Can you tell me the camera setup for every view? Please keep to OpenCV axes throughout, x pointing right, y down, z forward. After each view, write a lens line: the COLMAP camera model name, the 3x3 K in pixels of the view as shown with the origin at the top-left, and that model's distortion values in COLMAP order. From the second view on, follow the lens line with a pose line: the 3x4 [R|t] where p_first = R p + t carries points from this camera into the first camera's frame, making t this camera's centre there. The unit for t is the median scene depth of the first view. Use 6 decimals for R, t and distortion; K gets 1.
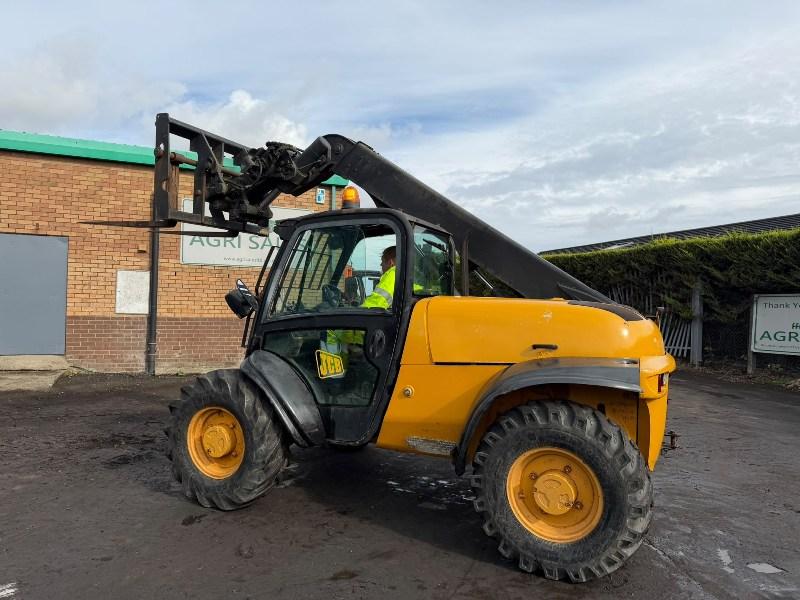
lens RADIAL K [[574.7, 0, 402.1], [0, 574.7, 303.7], [0, 0, 1]] dist [0.069649, -0.090307]
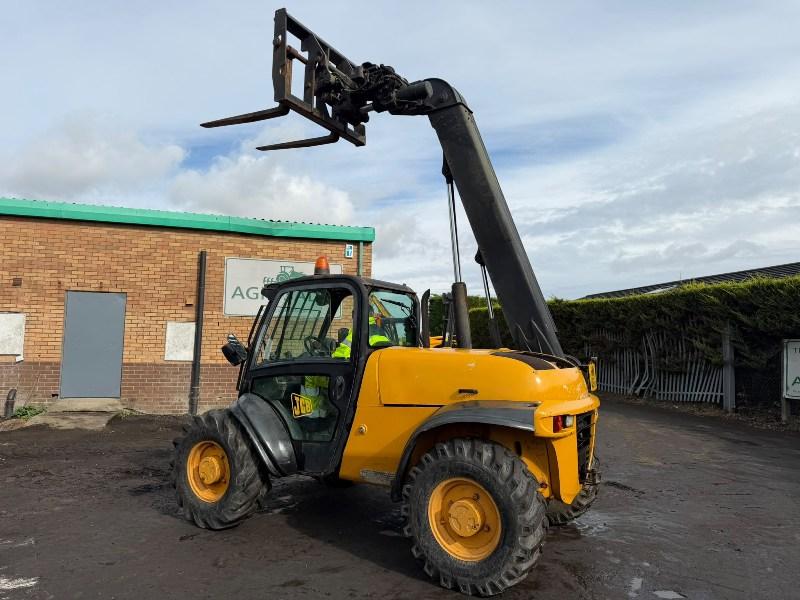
lens RADIAL K [[577.6, 0, 401.3], [0, 577.6, 297.8], [0, 0, 1]] dist [0.067383, -0.094415]
pose [[0.993770, -0.014492, -0.110505, 0.193840], [0.005013, 0.996320, -0.085570, -0.011504], [0.111339, 0.084483, 0.990185, -0.159904]]
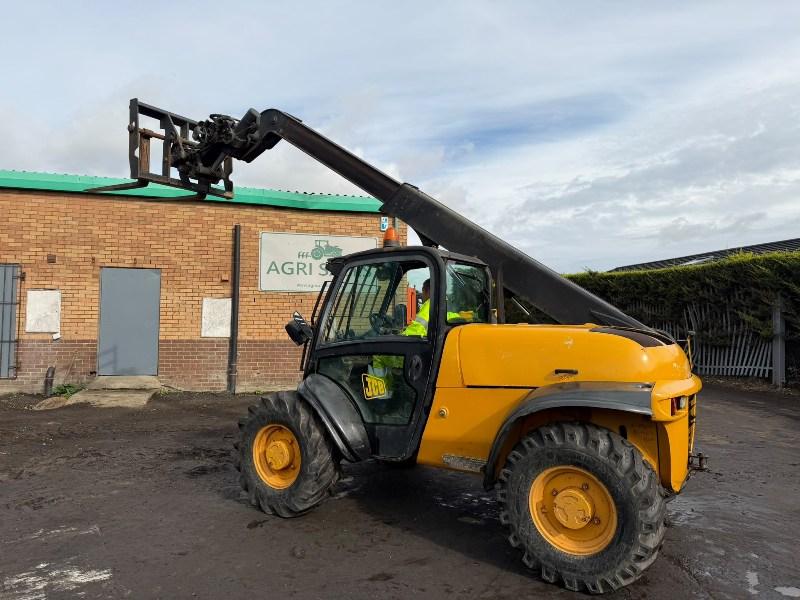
lens RADIAL K [[577.6, 0, 401.3], [0, 577.6, 297.8], [0, 0, 1]] dist [0.067383, -0.094415]
pose [[0.990744, -0.017131, -0.134661, 0.073276], [0.011705, 0.999091, -0.040982, -0.018357], [0.135241, 0.039026, 0.990044, -0.097279]]
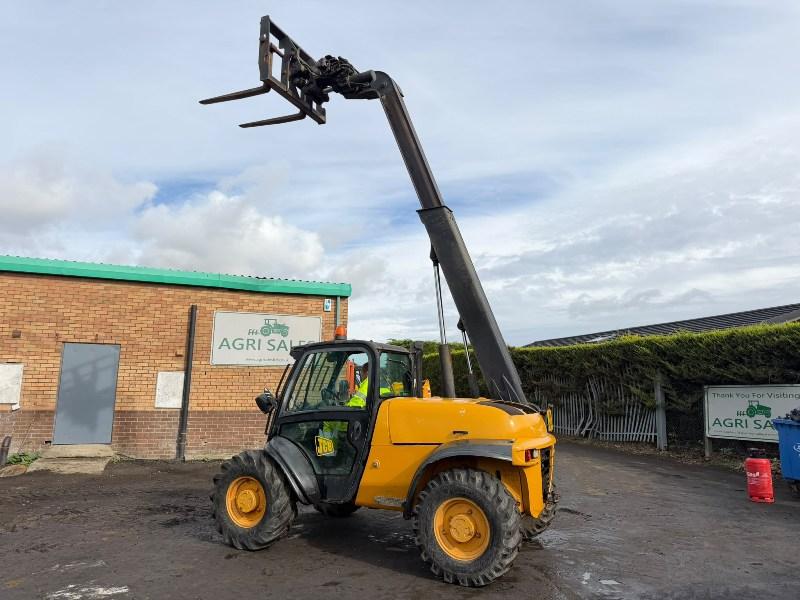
lens RADIAL K [[579.9, 0, 402.8], [0, 579.9, 289.5], [0, 0, 1]] dist [0.078366, -0.103171]
pose [[0.999736, -0.012558, -0.019261, 0.099978], [0.009122, 0.985560, -0.169081, -0.032201], [0.021106, 0.168860, 0.985414, -0.493949]]
